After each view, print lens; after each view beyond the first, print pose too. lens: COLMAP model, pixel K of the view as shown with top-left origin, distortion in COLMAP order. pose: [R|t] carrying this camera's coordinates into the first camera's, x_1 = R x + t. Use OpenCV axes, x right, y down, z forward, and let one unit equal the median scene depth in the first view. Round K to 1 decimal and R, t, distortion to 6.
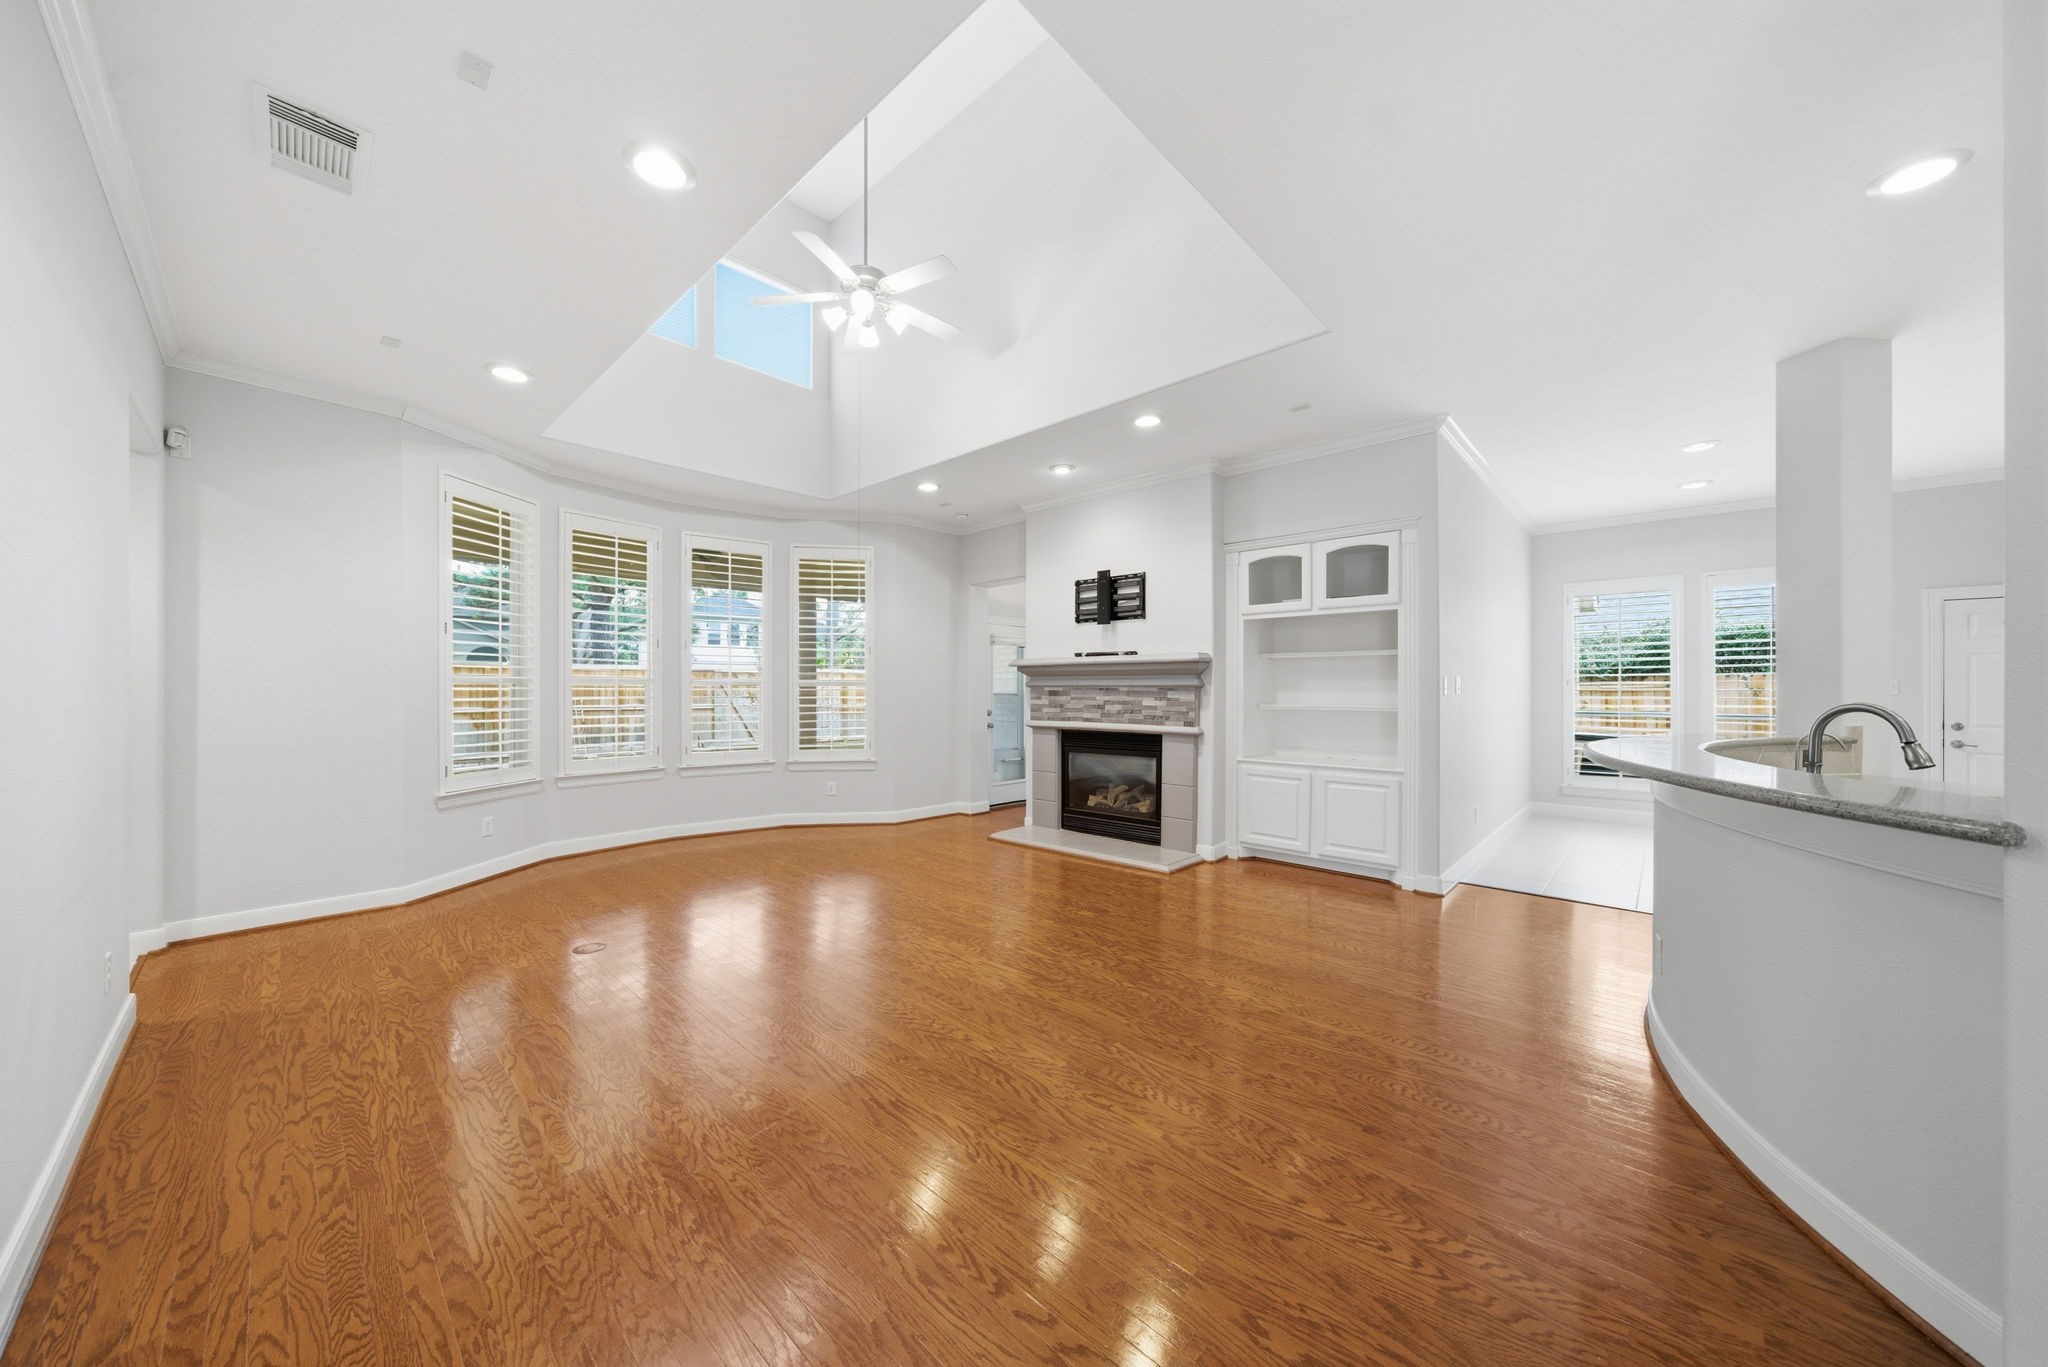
lens RADIAL K [[687.0, 0, 1011.9], [0, 687.0, 687.2], [0, 0, 1]] dist [0.000304, 0.000157]
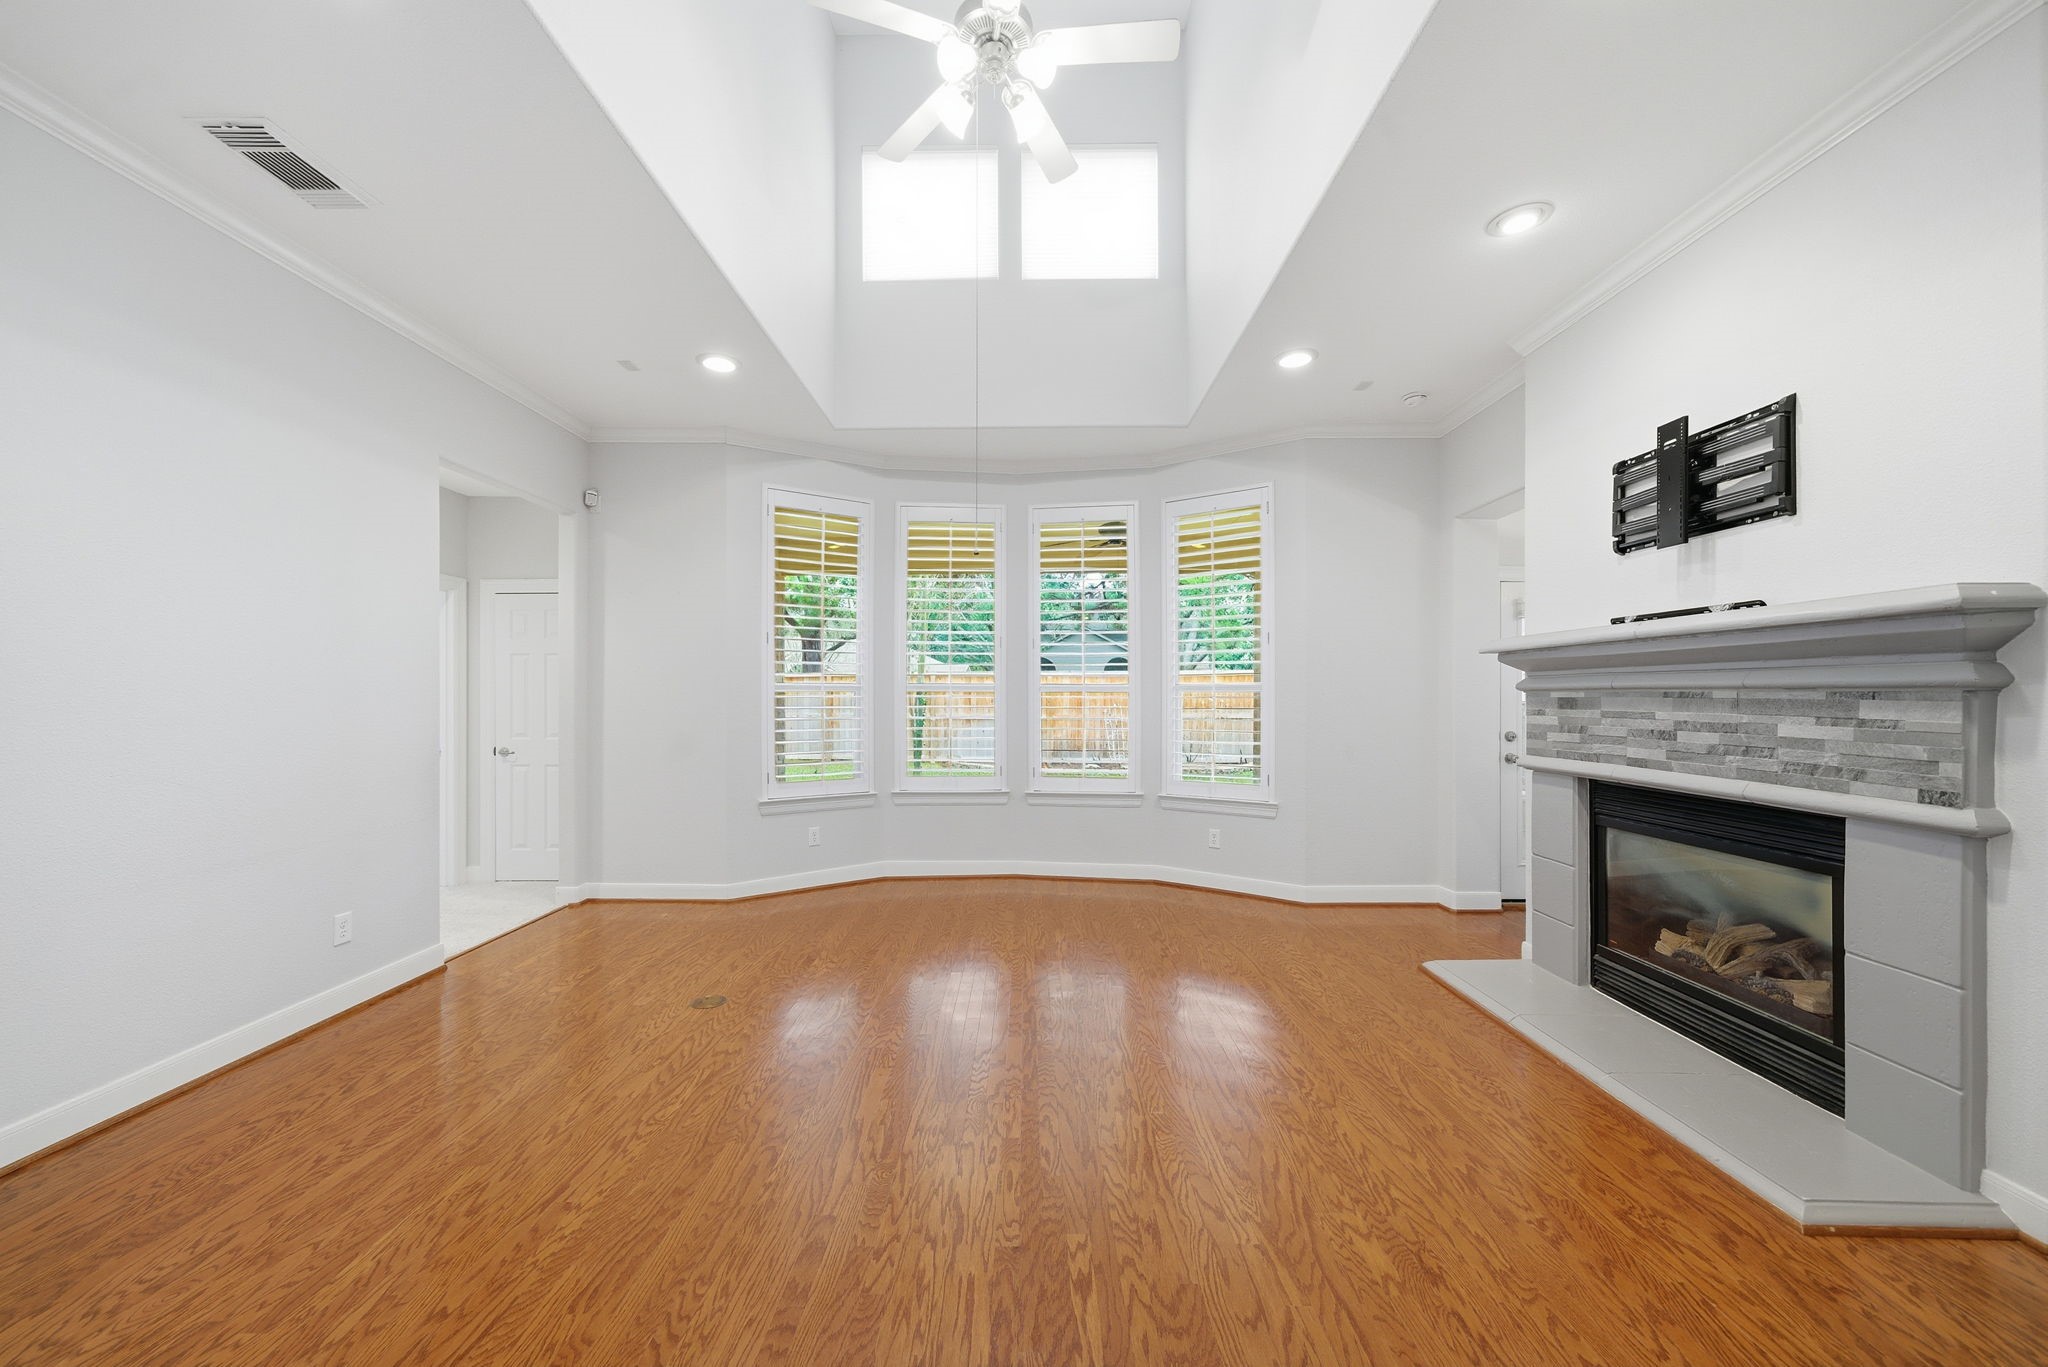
lens RADIAL K [[737.8, 0, 1024.1], [0, 737.8, 687.9], [0, 0, 1]] dist [0.003317, 0.000186]
pose [[0.672899, -0.014891, -0.739584, 0.205687], [0.011713, 0.999887, -0.009475, -0.001946], [0.739641, -0.002287, 0.672997, 0.386207]]
